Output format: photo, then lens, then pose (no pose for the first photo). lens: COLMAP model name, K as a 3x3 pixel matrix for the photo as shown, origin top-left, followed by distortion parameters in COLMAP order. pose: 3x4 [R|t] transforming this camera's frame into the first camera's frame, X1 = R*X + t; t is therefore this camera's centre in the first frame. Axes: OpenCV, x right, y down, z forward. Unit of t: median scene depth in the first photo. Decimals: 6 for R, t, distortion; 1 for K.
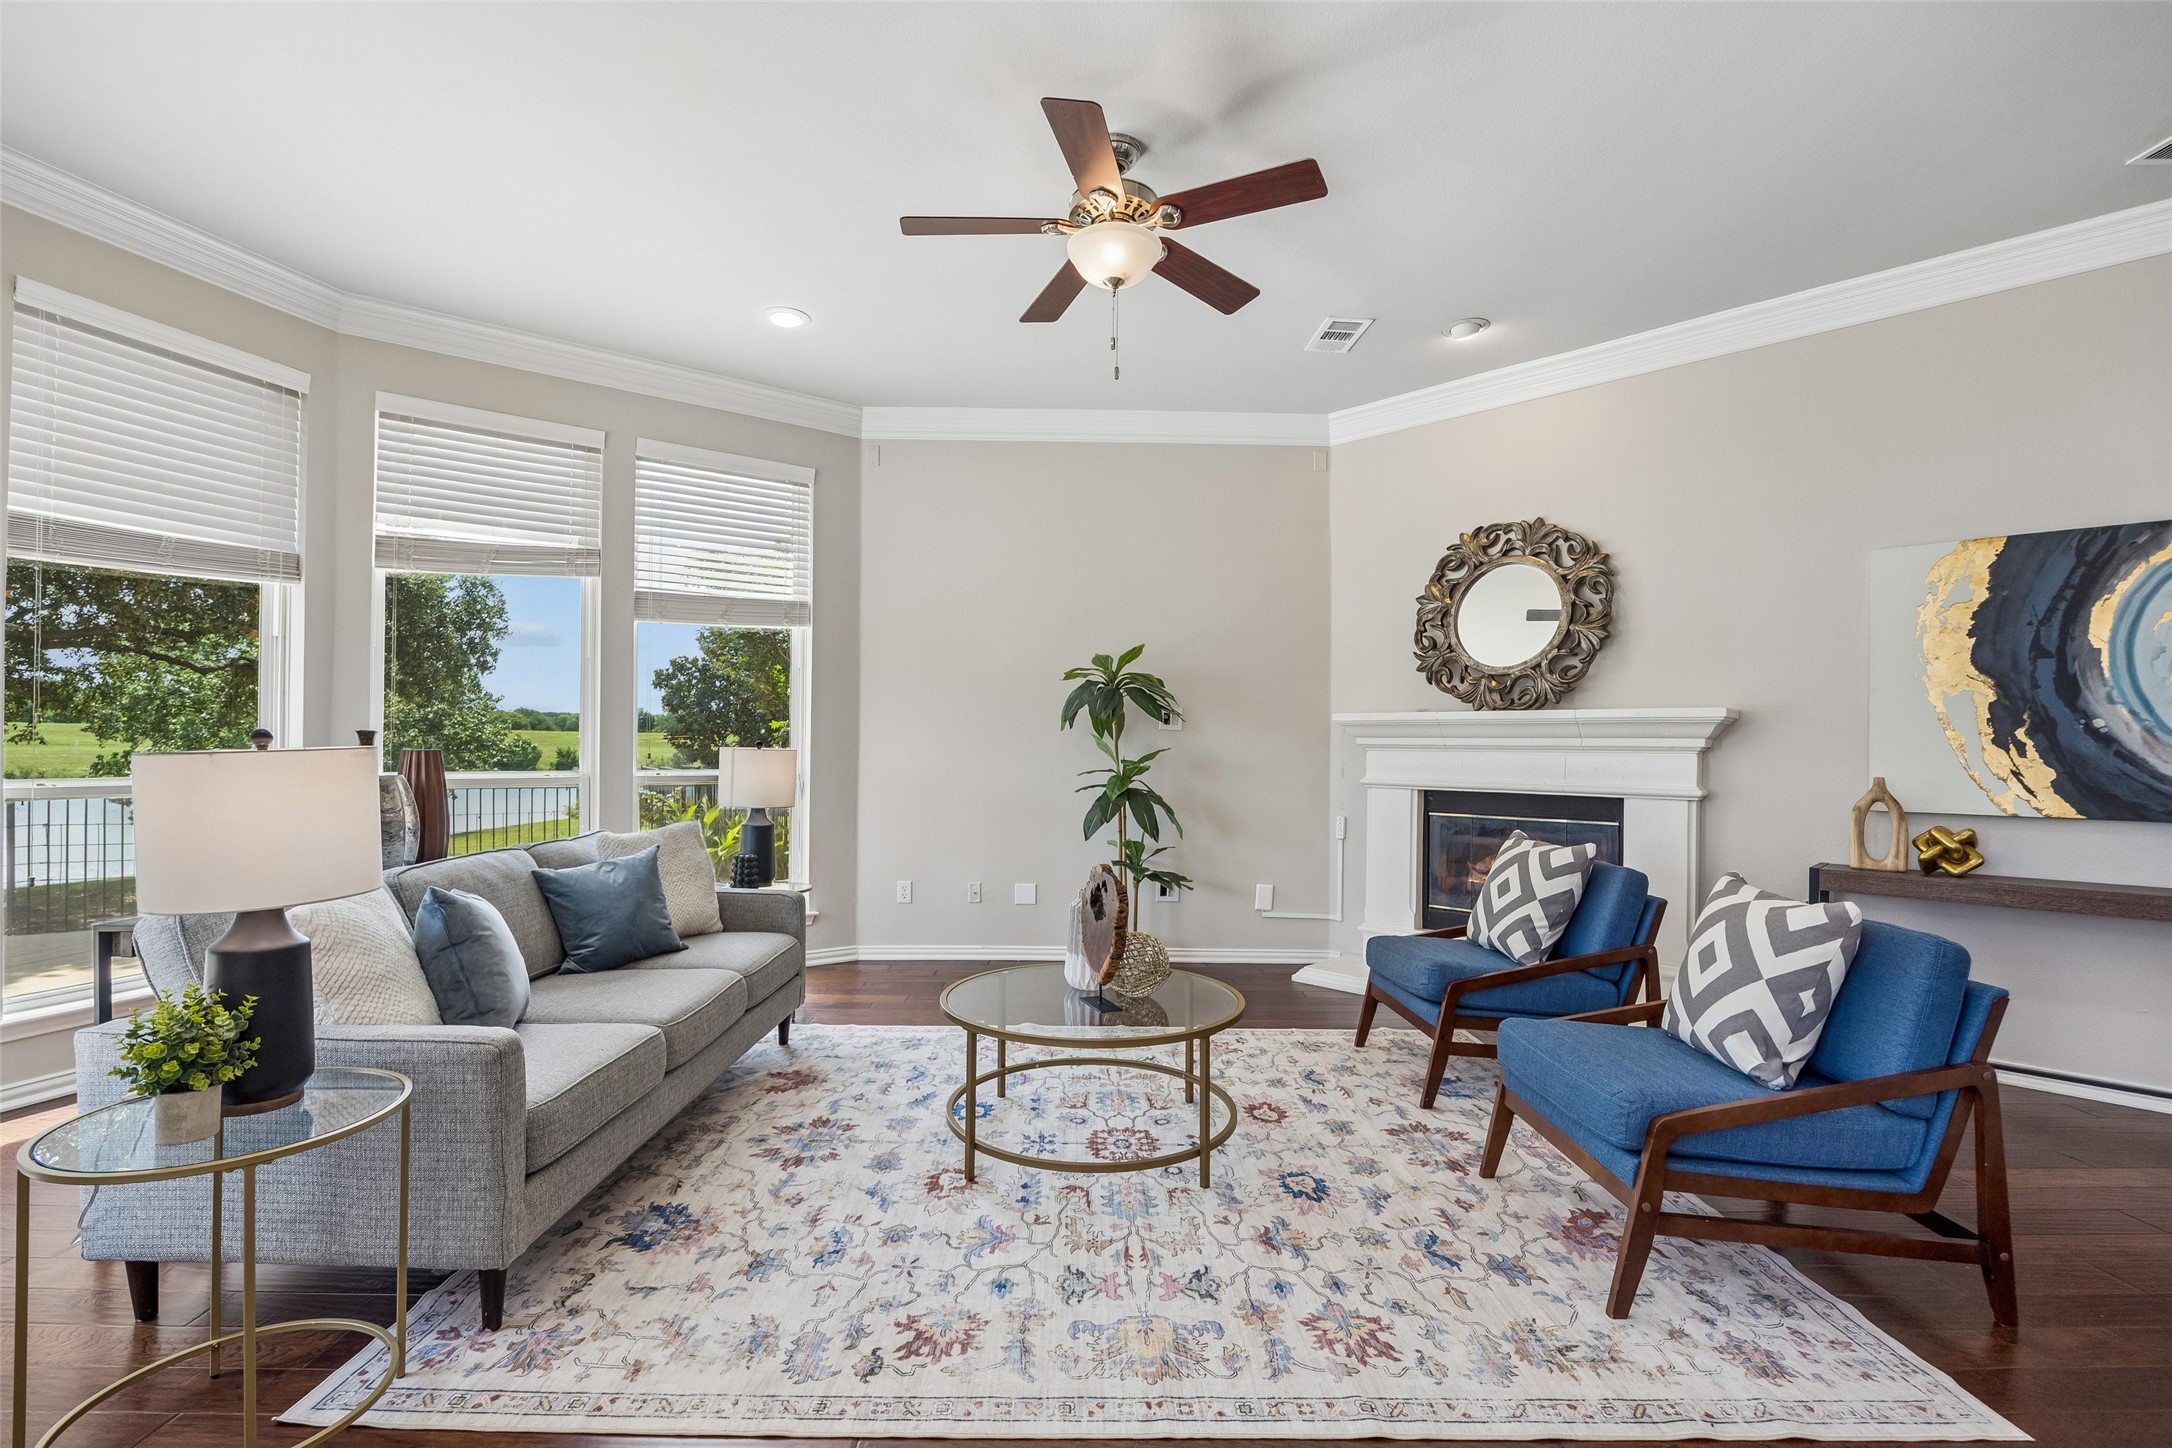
lens RADIAL K [[949.1, 0, 1083.0], [0, 949.1, 738.7], [0, 0, 1]] dist [-0.000337, -0.000067]
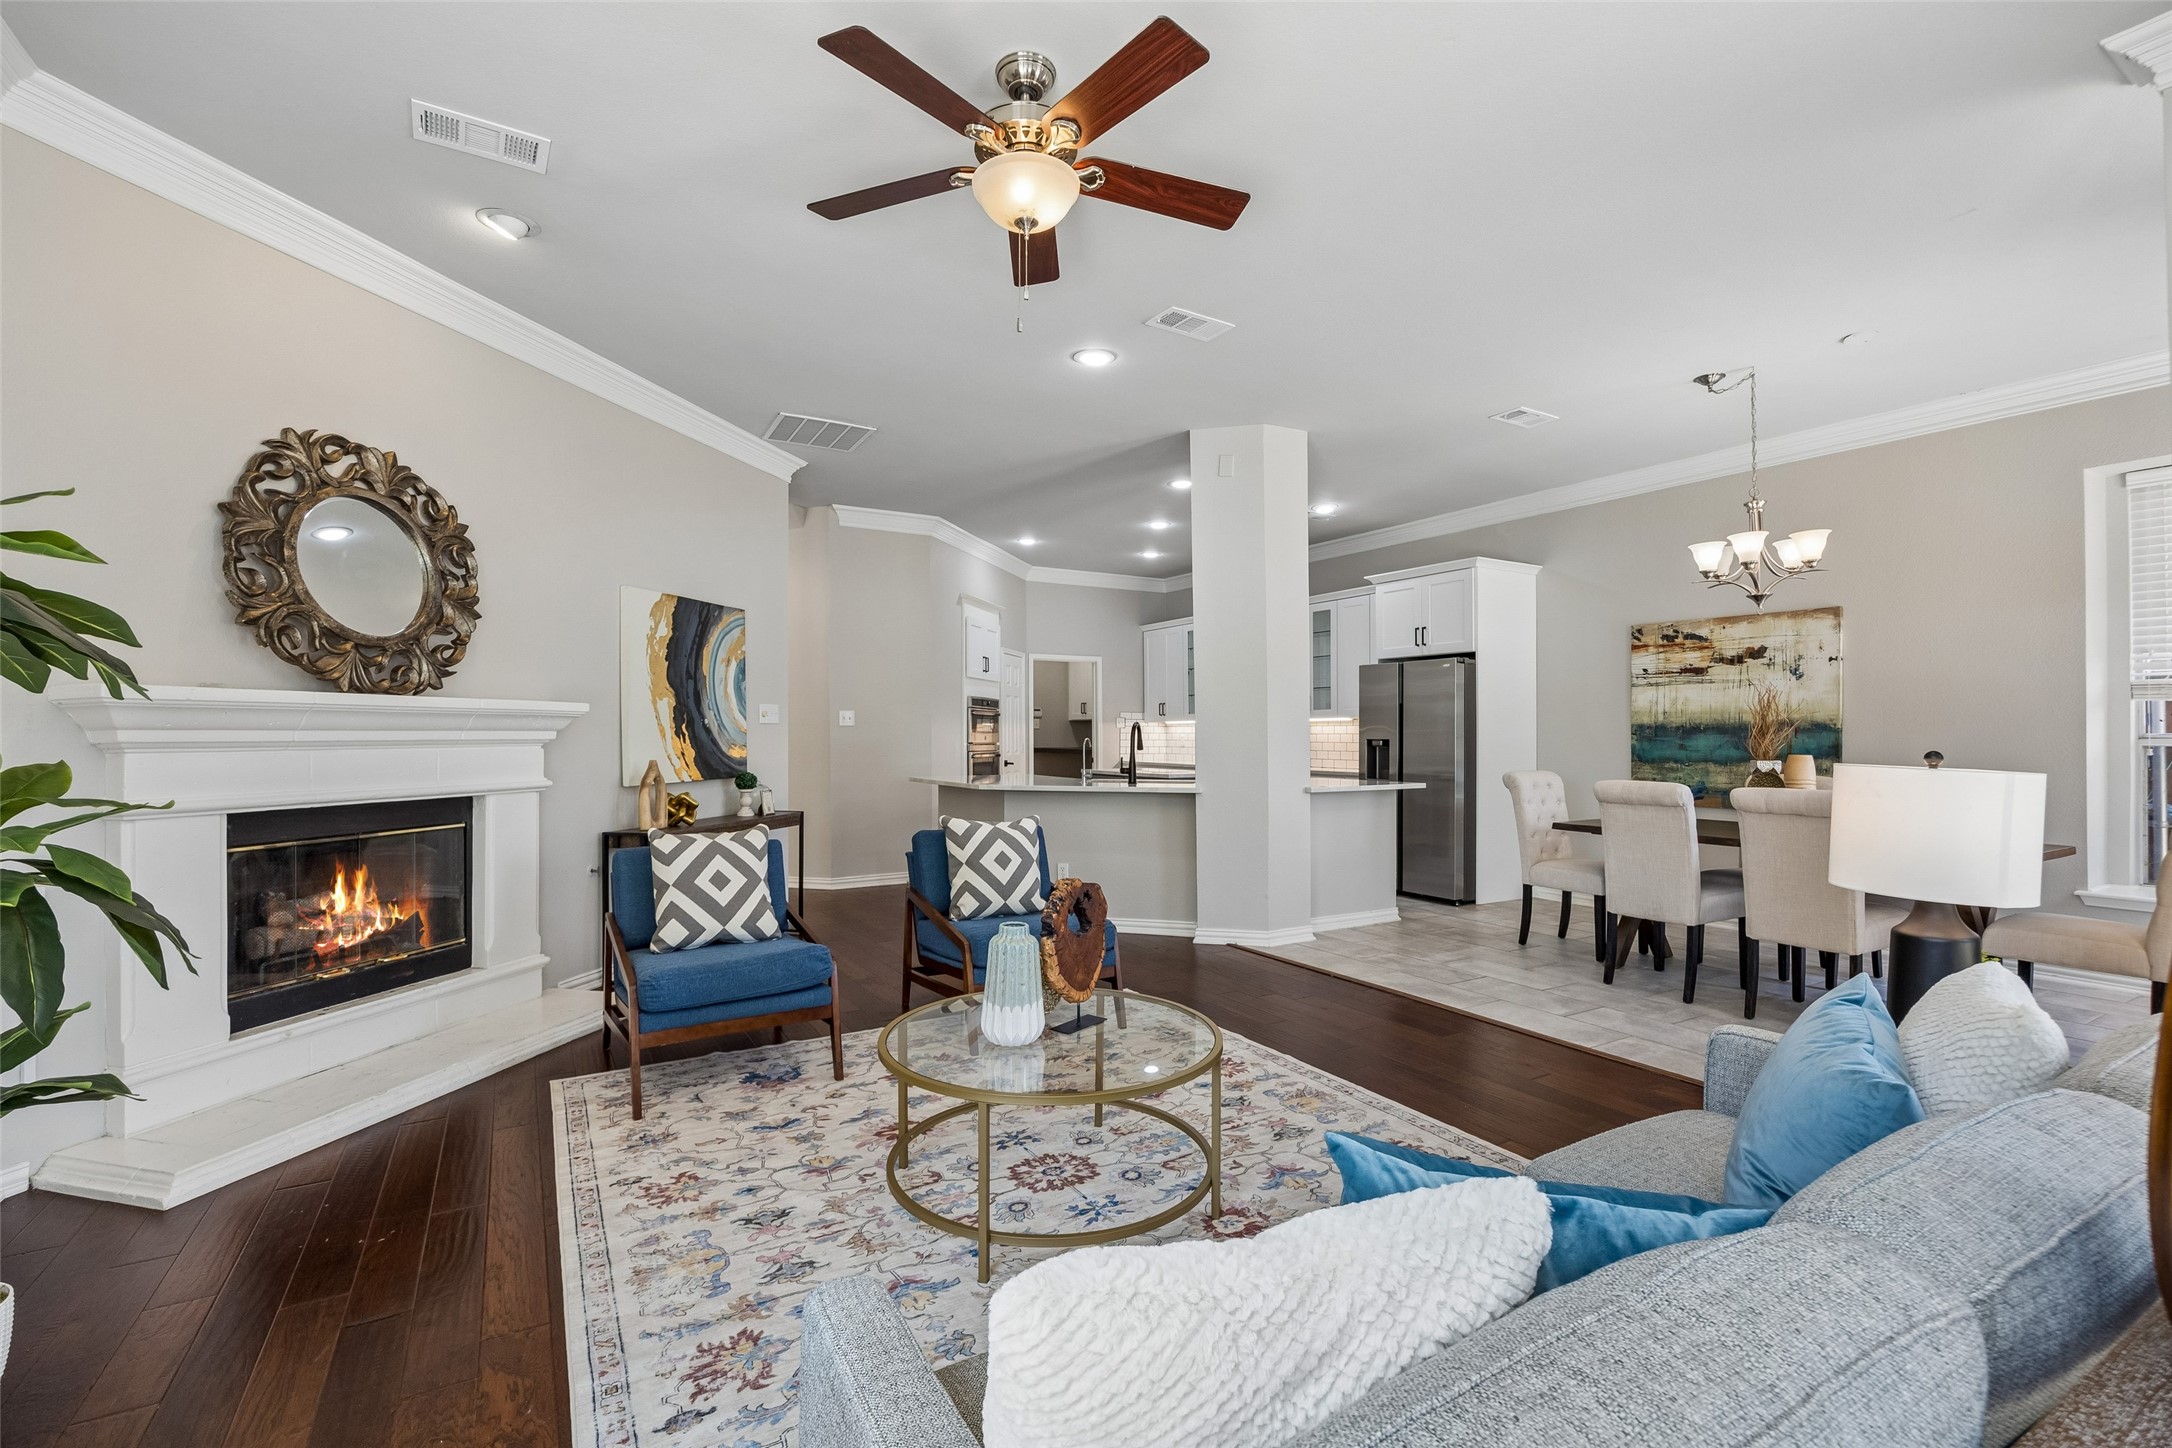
lens RADIAL K [[949.1, 0, 1073.3], [0, 949.1, 728.4], [0, 0, 1]] dist [-0.000337, -0.000067]
pose [[-0.475793, -0.004940, 0.879543, -0.533208], [-0.008300, 0.999965, 0.001126, -0.008935], [-0.879518, -0.006764, -0.475818, 0.963254]]
